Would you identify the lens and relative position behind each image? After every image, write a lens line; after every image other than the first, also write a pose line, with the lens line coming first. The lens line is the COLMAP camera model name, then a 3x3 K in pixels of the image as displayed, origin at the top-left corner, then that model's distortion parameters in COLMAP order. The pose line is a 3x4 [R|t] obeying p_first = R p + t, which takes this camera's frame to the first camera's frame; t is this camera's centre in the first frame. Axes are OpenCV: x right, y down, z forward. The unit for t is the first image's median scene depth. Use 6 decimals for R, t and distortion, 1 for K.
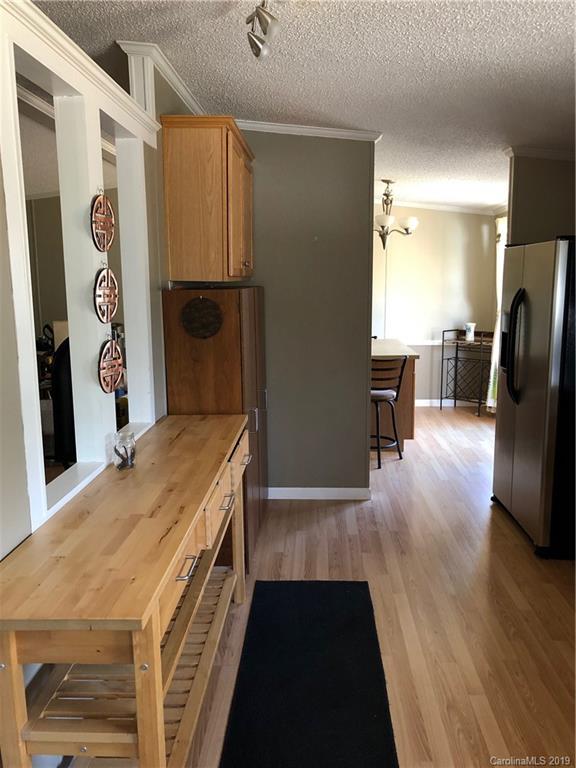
lens RADIAL K [[620.3, 0, 288.0], [0, 620.3, 384.0], [0, 0, 1]] dist [0.013723, 0.003990]
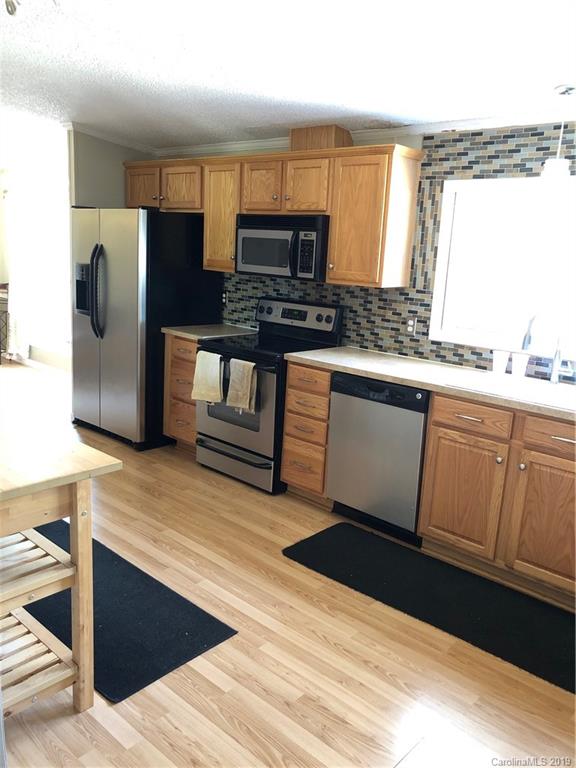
lens RADIAL K [[625.2, 0, 283.1], [0, 625.2, 380.9], [0, 0, 1]] dist [0.012031, -0.003144]
pose [[0.628774, -0.110256, 0.769732, -0.284937], [0.065324, 0.993887, 0.089002, 0.022539], [-0.774839, -0.005680, 0.632133, -0.054962]]
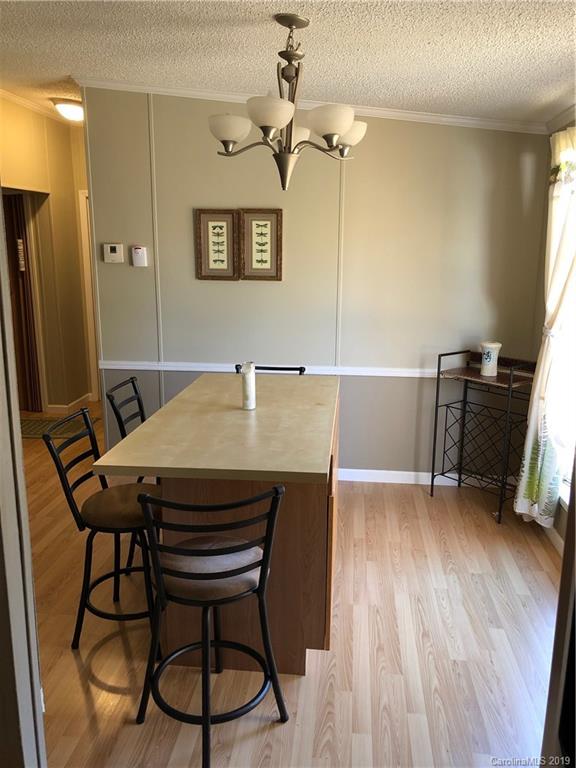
lens RADIAL K [[625.2, 0, 283.1], [0, 625.2, 380.9], [0, 0, 1]] dist [0.012031, -0.003144]
pose [[0.997811, 0.029488, -0.059193, 0.209151], [-0.026926, 0.998685, 0.043626, -0.117195], [0.060401, -0.041937, 0.997293, 0.638497]]
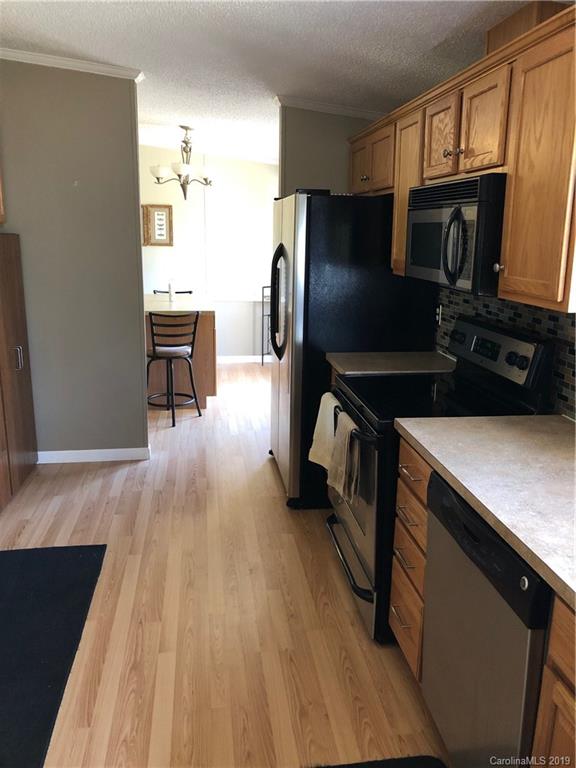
lens RADIAL K [[625.2, 0, 283.1], [0, 625.2, 380.9], [0, 0, 1]] dist [0.012031, -0.003144]
pose [[0.983292, -0.019038, 0.181039, 0.139621], [0.007411, 0.997878, 0.064688, 0.001348], [-0.181887, -0.062265, 0.981346, 0.004765]]
